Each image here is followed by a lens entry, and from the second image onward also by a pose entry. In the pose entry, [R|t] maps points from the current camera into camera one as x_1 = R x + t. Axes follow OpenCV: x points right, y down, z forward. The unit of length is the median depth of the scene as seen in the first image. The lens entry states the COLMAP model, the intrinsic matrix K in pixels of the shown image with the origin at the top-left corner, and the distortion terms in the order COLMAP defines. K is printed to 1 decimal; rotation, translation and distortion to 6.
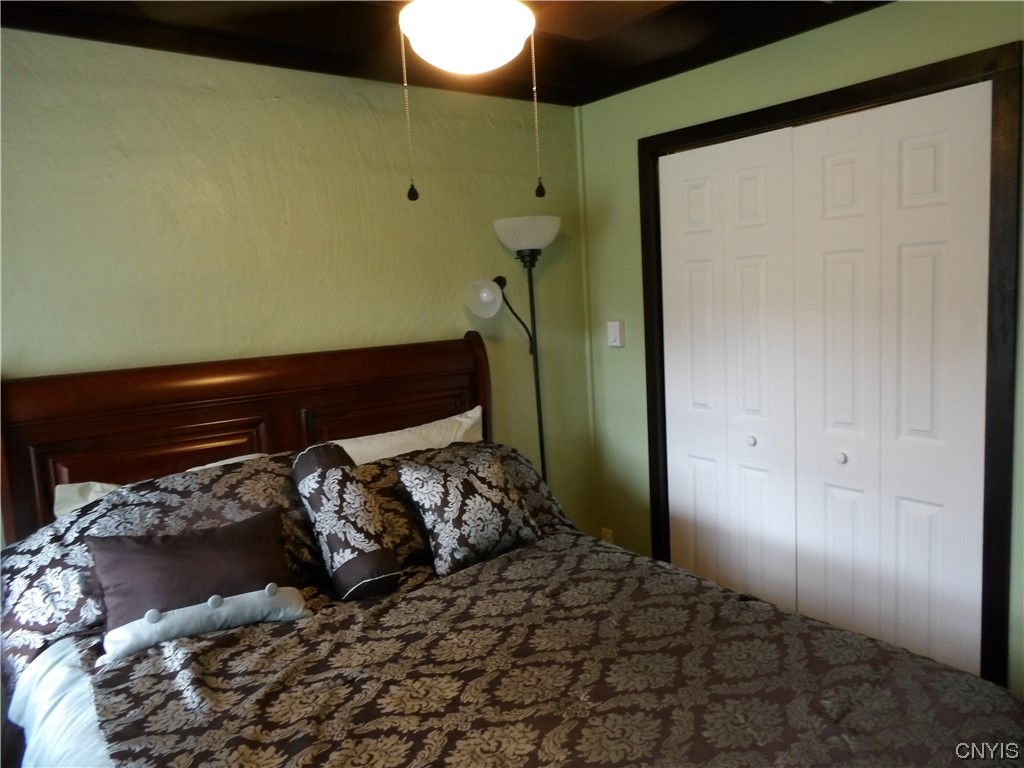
lens RADIAL K [[724.1, 0, 513.5], [0, 724.1, 382.6], [0, 0, 1]] dist [-0.015728, 0.030641]
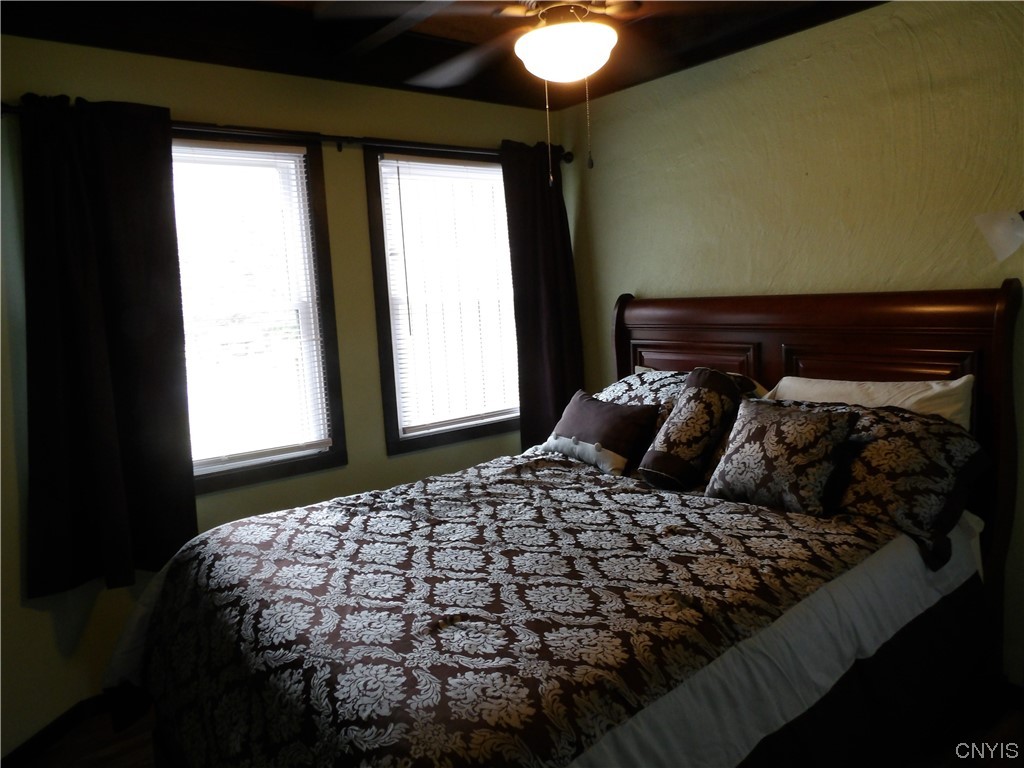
lens RADIAL K [[724.1, 0, 514.1], [0, 724.1, 382.8], [0, 0, 1]] dist [-0.015728, 0.030641]
pose [[0.039723, 0.174609, -0.983836, 1.099655], [-0.077282, 0.982201, 0.171198, -0.087972], [0.996218, 0.069233, 0.052510, 0.724350]]
